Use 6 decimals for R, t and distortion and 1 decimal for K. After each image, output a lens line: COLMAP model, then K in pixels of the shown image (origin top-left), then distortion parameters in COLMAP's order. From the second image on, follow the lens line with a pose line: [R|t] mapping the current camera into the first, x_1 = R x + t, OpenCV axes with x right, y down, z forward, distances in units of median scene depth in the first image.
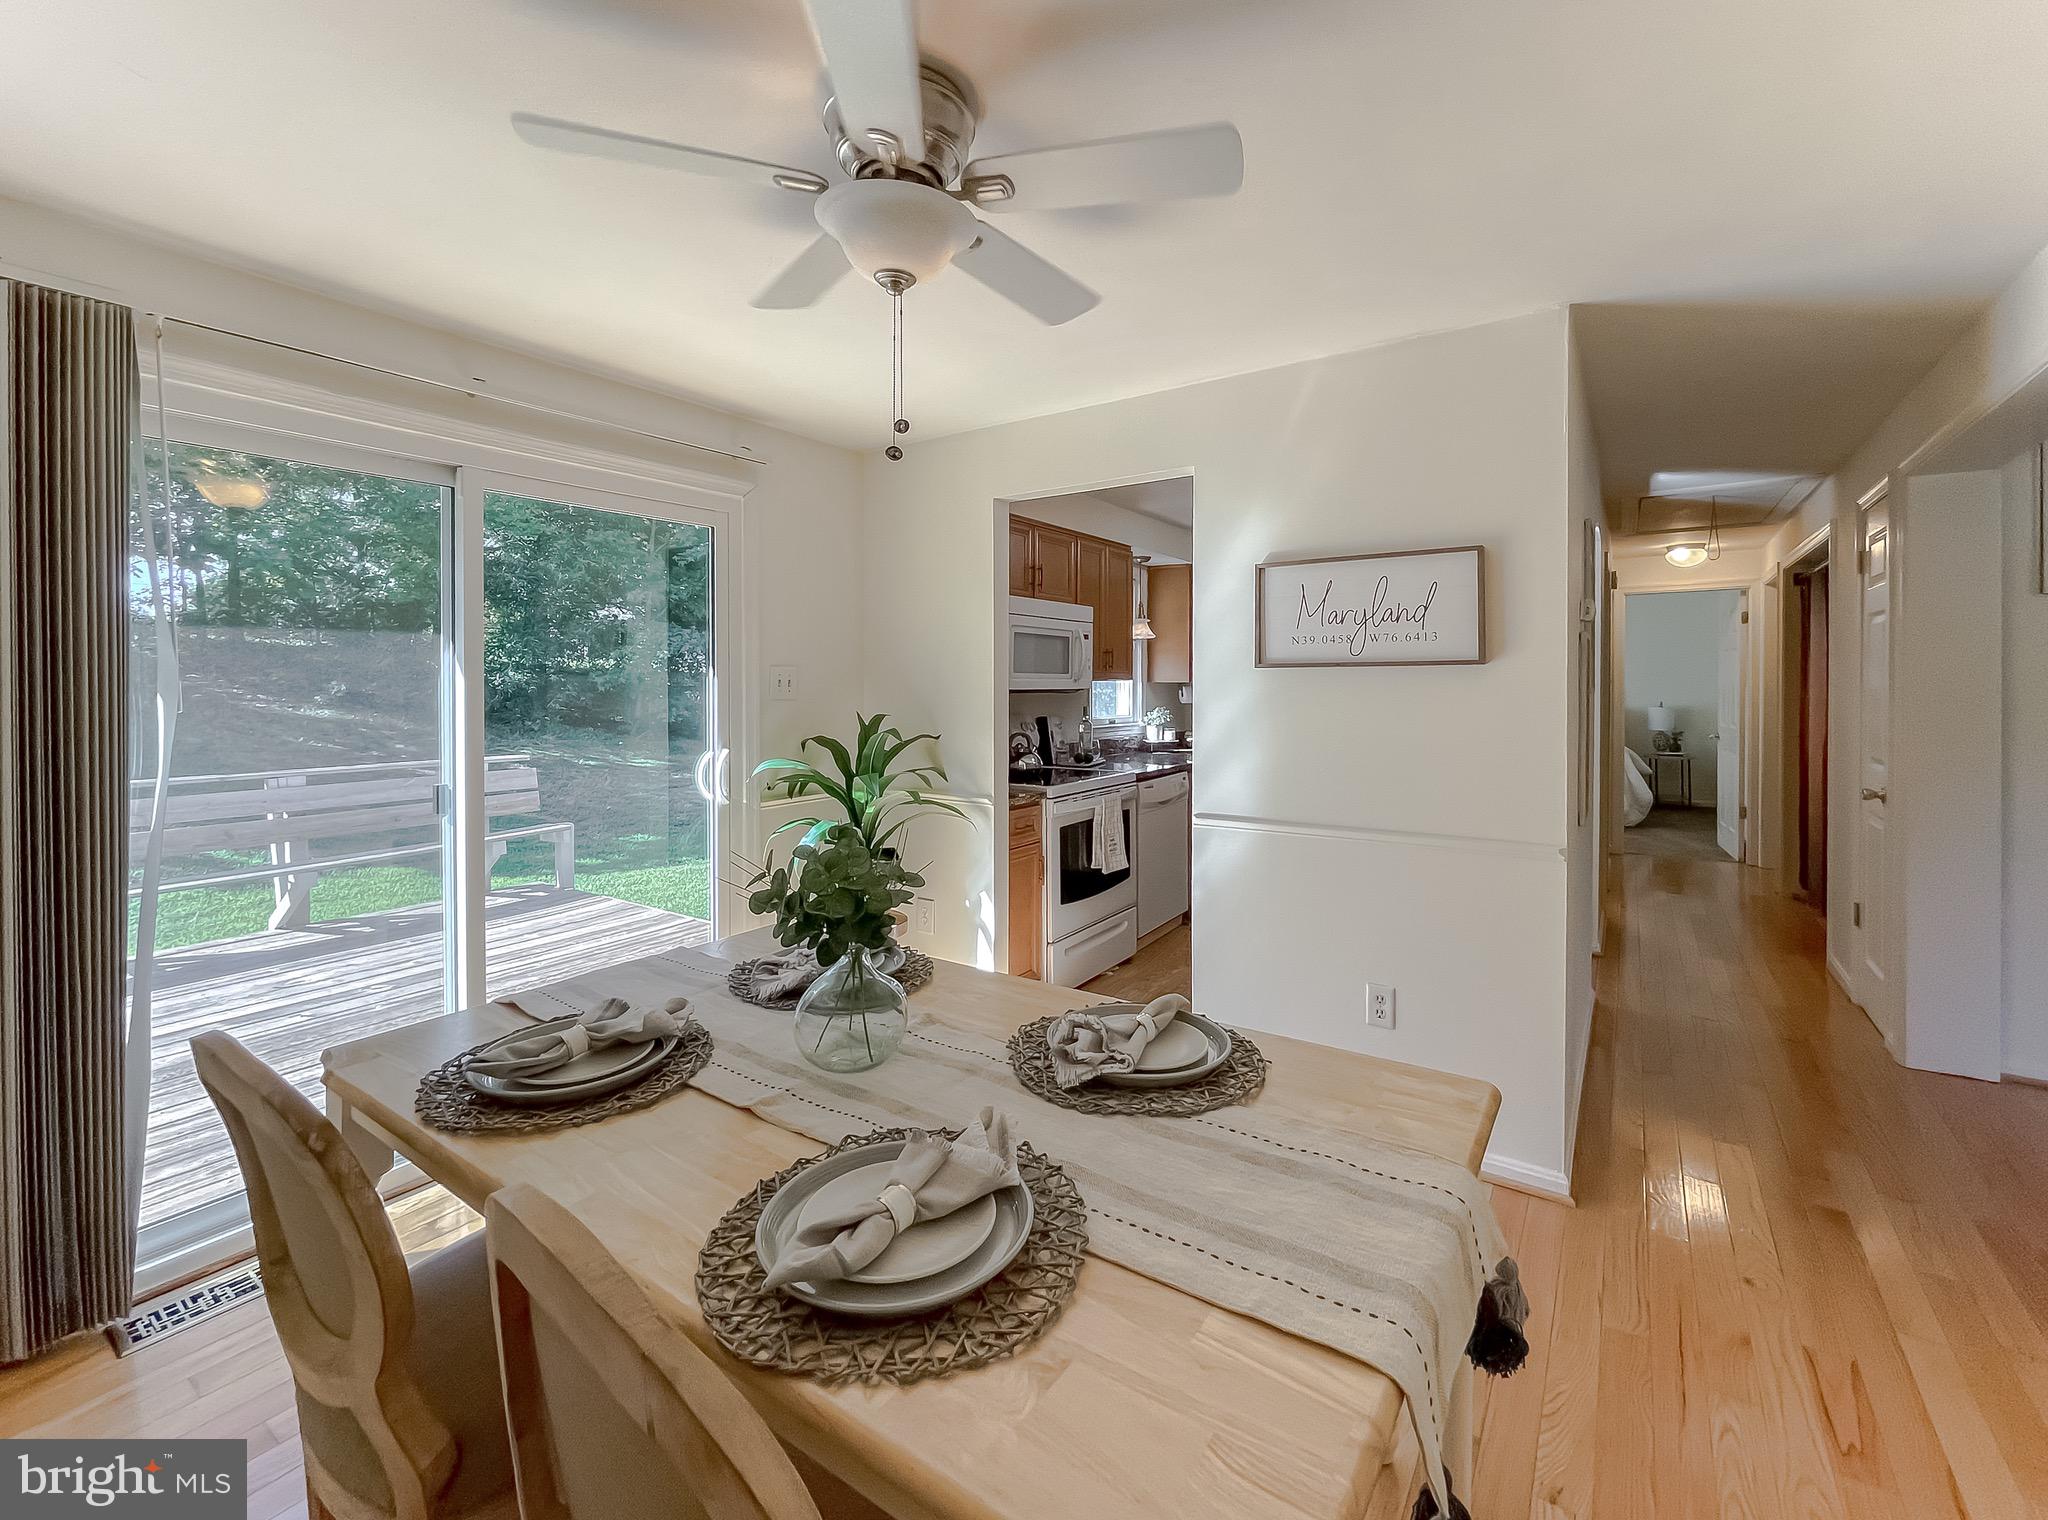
lens RADIAL K [[903.1, 0, 1026.7], [0, 903.1, 692.5], [0, 0, 1]] dist [0.000127, 0.000010]
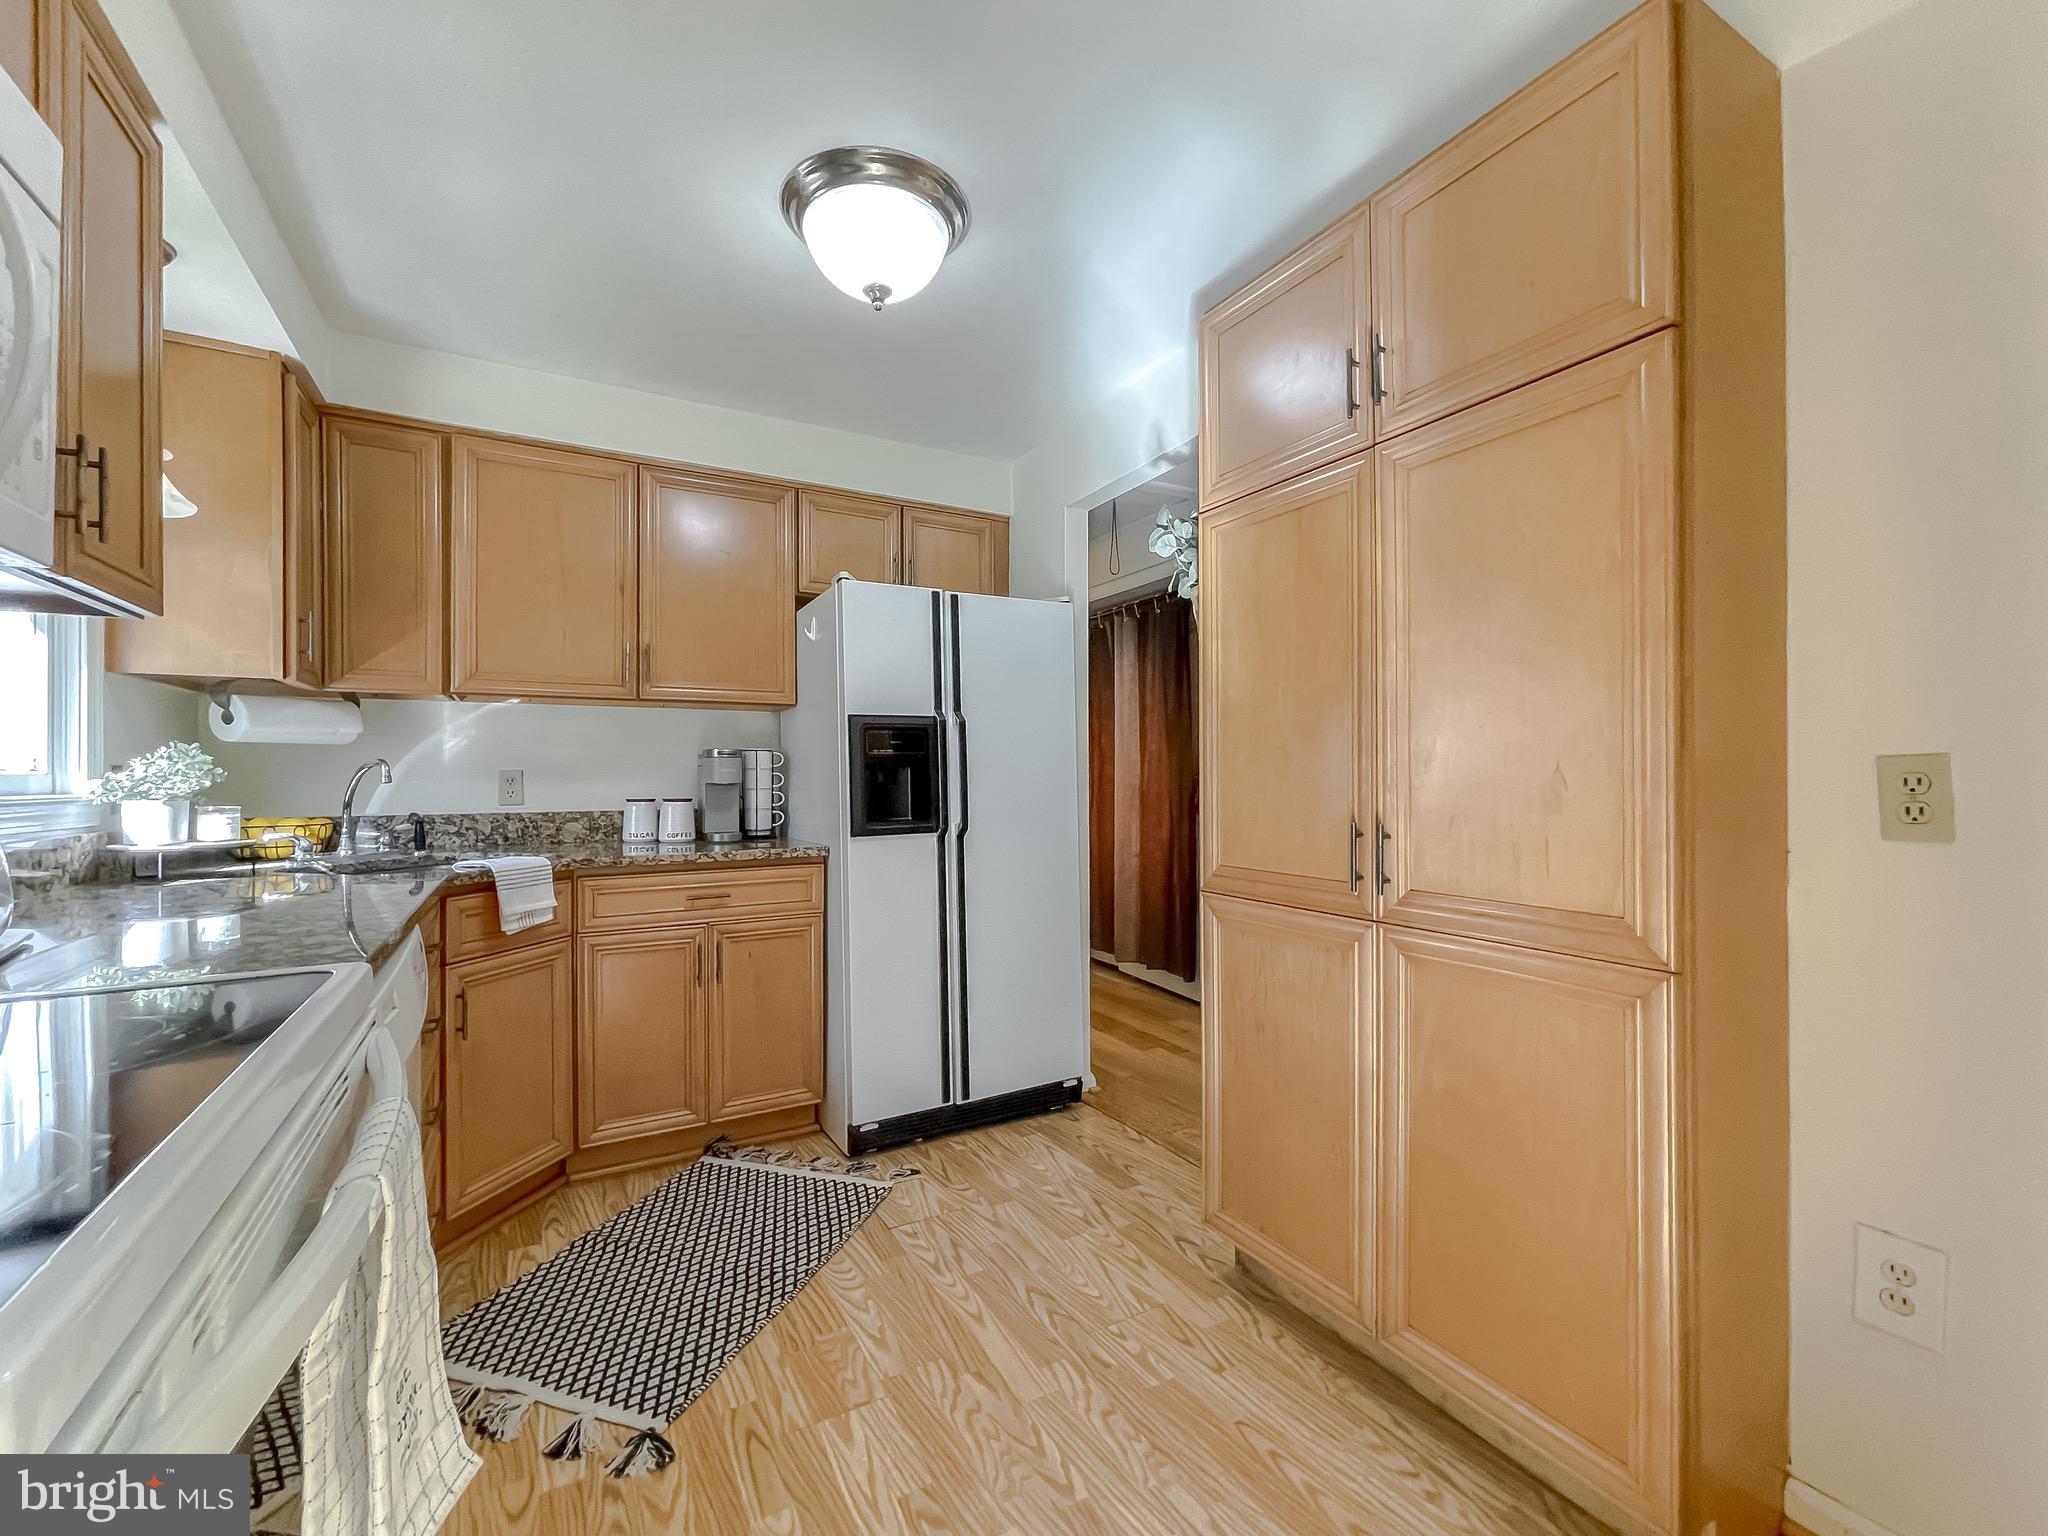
lens RADIAL K [[844.1, 0, 1011.3], [0, 844.1, 776.3], [0, 0, 1]] dist [-0.010367, 0.000225]
pose [[0.437399, -0.000713, 0.899267, 0.003304], [0.015365, 0.999860, -0.006681, 0.046940], [-0.899136, 0.016739, 0.437349, 0.782003]]
